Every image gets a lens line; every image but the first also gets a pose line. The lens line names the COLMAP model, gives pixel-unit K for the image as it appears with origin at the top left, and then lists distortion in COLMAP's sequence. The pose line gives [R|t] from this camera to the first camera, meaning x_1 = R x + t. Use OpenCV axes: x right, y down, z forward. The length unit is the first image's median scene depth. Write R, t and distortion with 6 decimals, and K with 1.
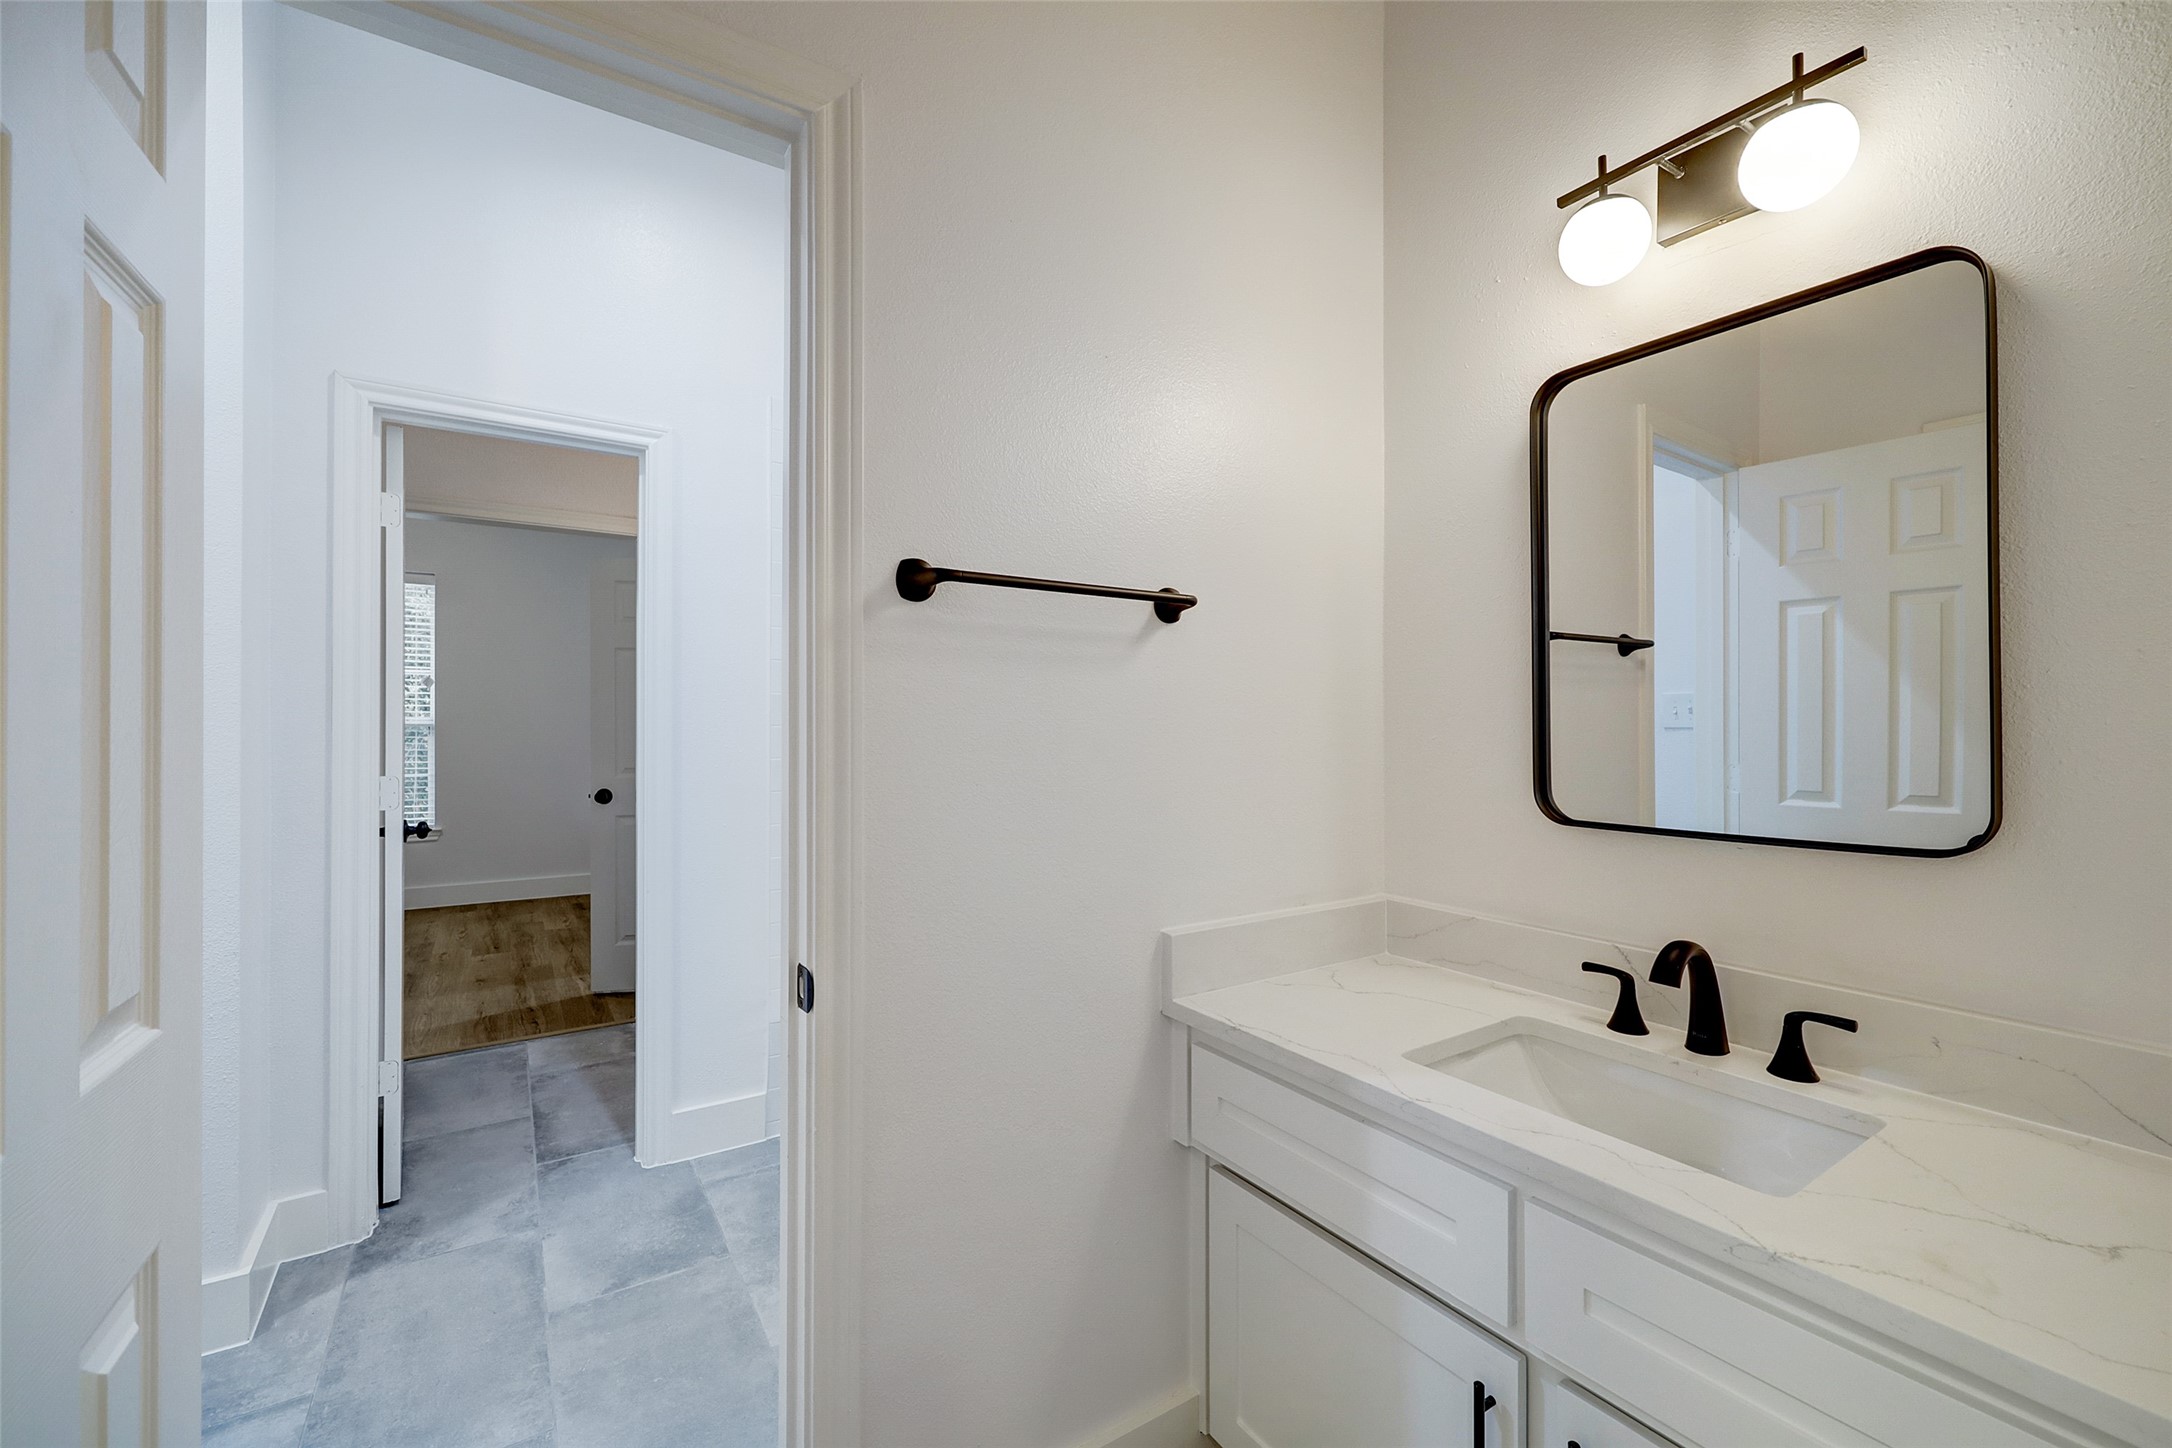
lens RADIAL K [[884.8, 0, 1086.5], [0, 884.8, 721.8], [0, 0, 1]] dist [-0.000189, -0.000020]
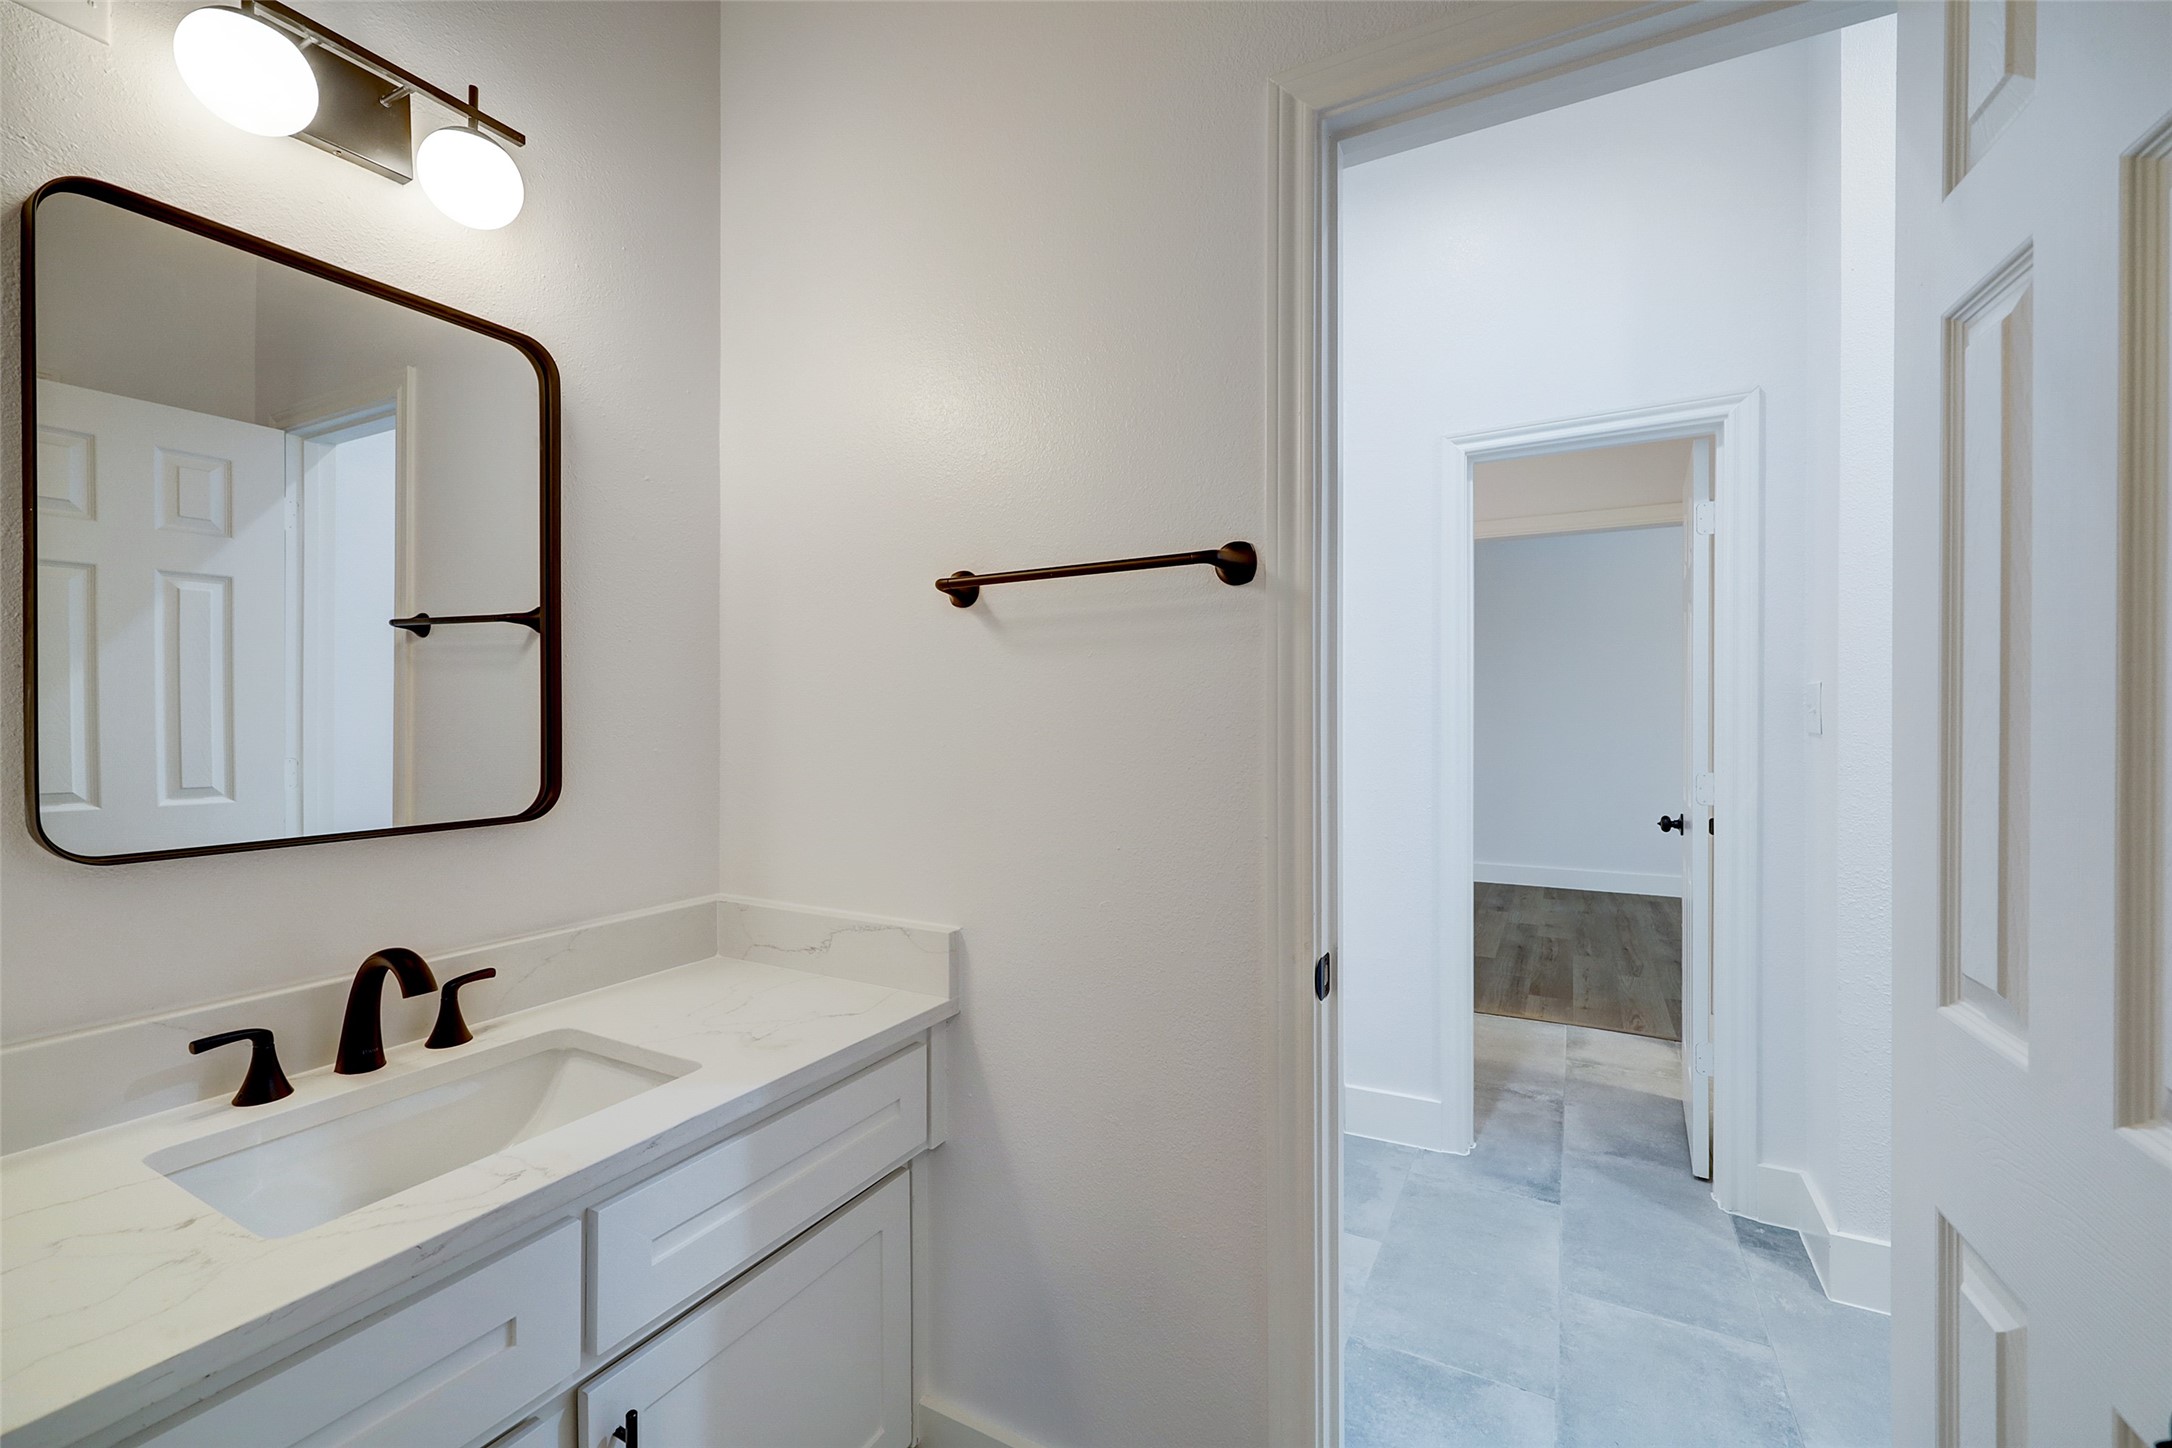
lens RADIAL K [[884.8, 0, 1090.3], [0, 884.8, 723.2], [0, 0, 1]] dist [-0.000189, -0.000020]
pose [[-0.468037, -0.002507, 0.883706, -0.962611], [0.000382, 0.999995, 0.003039, 0.007829], [-0.883709, 0.001760, -0.468033, 1.500056]]
